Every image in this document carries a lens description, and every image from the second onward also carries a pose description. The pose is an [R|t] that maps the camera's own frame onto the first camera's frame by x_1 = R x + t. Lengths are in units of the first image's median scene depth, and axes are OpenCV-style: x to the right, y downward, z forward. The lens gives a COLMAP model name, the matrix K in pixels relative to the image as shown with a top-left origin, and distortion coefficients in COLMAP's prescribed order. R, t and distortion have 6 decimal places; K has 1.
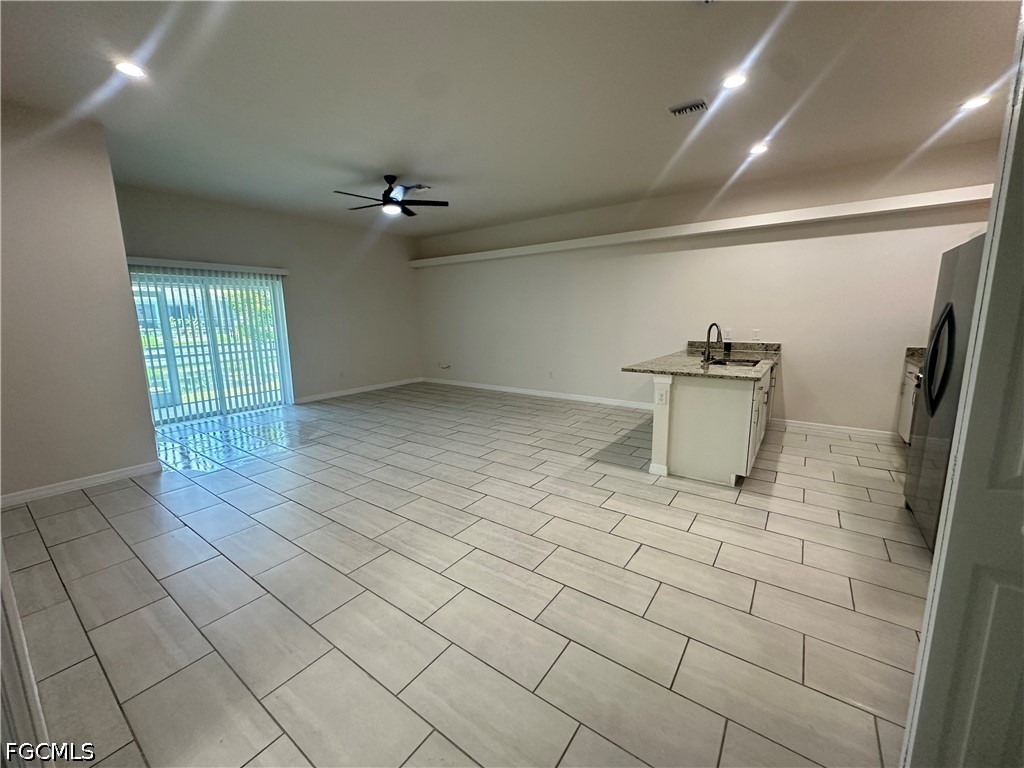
lens RADIAL K [[407.6, 0, 511.2], [0, 407.6, 383.3], [0, 0, 1]] dist [-0.004412, 0.000919]
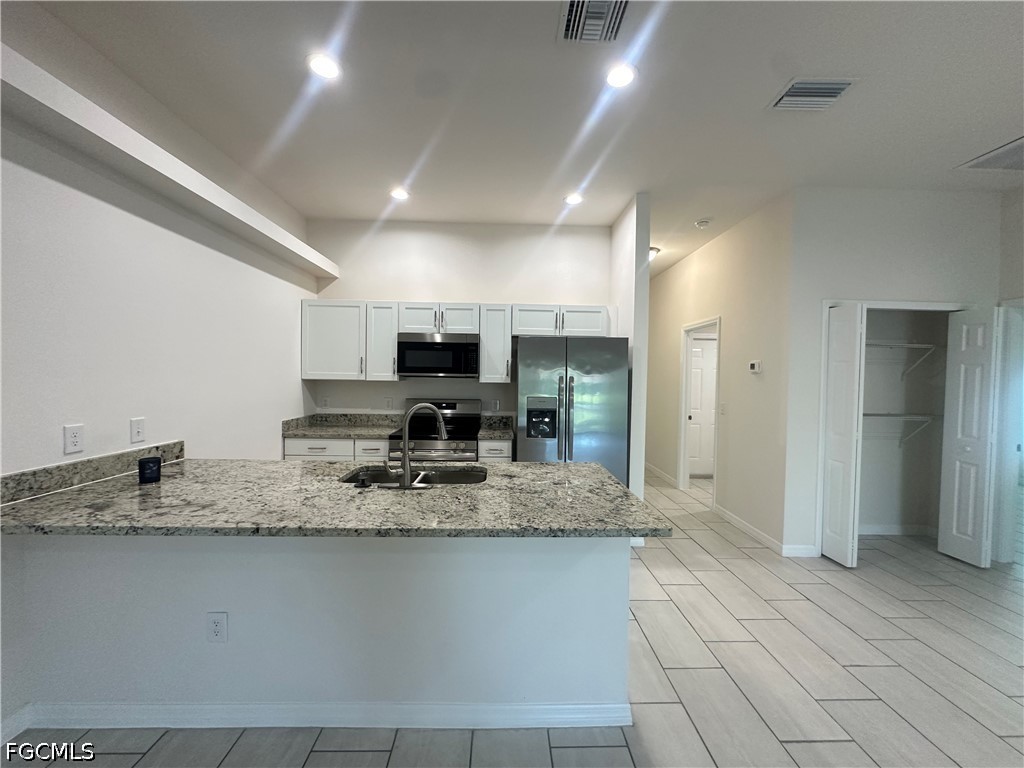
lens RADIAL K [[407.6, 0, 512.5], [0, 407.6, 380.7], [0, 0, 1]] dist [-0.004412, 0.000919]
pose [[-0.608252, -0.009634, 0.793685, 0.057408], [0.120187, 0.987279, 0.104091, -0.229641], [-0.784592, 0.158705, -0.599357, 1.301633]]
